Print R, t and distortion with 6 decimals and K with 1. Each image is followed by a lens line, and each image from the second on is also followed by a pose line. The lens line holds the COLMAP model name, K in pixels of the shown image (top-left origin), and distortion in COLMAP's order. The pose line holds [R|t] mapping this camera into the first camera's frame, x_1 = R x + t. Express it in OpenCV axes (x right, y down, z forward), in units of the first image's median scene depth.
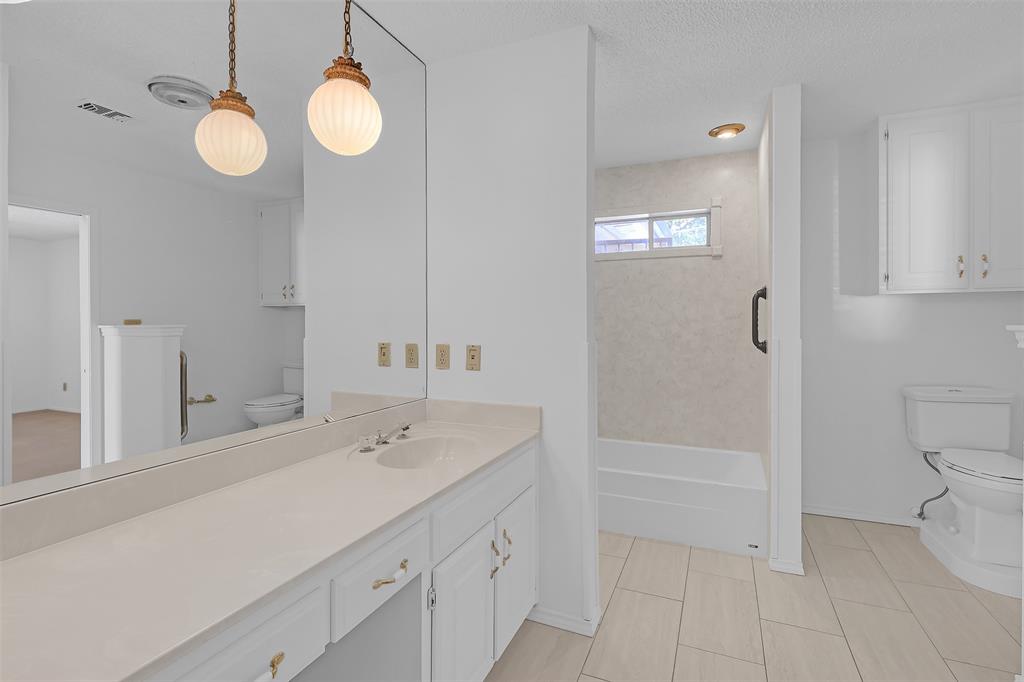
lens RADIAL K [[502.0, 0, 495.8], [0, 502.0, 321.1], [0, 0, 1]] dist [0.000898, -0.001492]
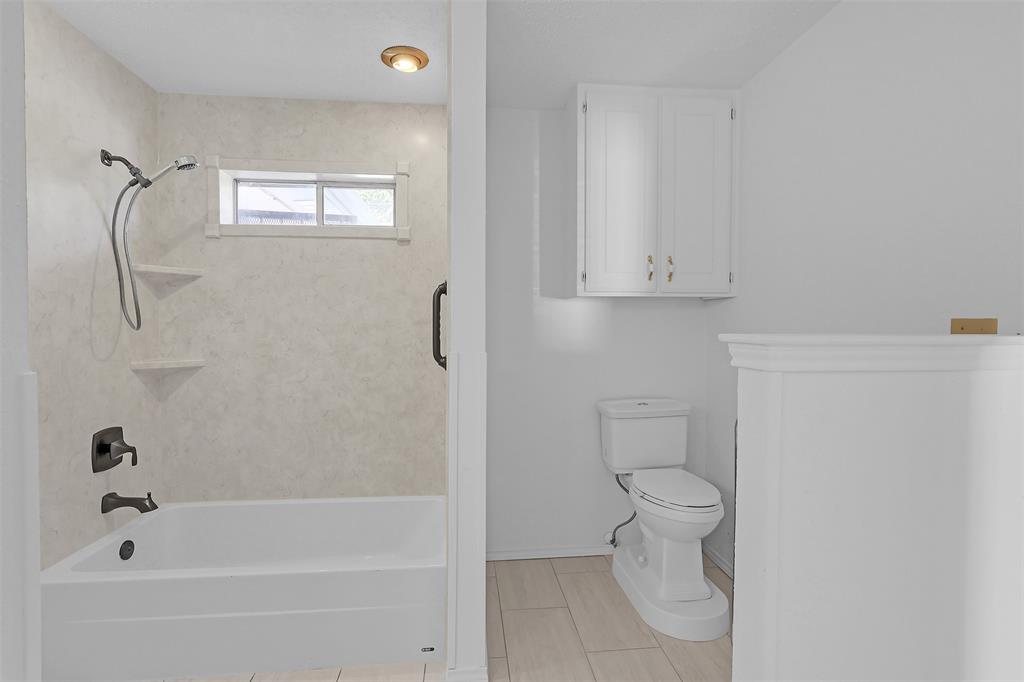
lens RADIAL K [[472.3, 0, 509.6], [0, 472.3, 329.9], [0, 0, 1]] dist [-0.015012, 0.000653]
pose [[0.877126, 0.003176, 0.480249, 0.268781], [-0.005183, 0.999983, 0.002852, 0.001570], [-0.480232, -0.004991, 0.877127, 0.340034]]
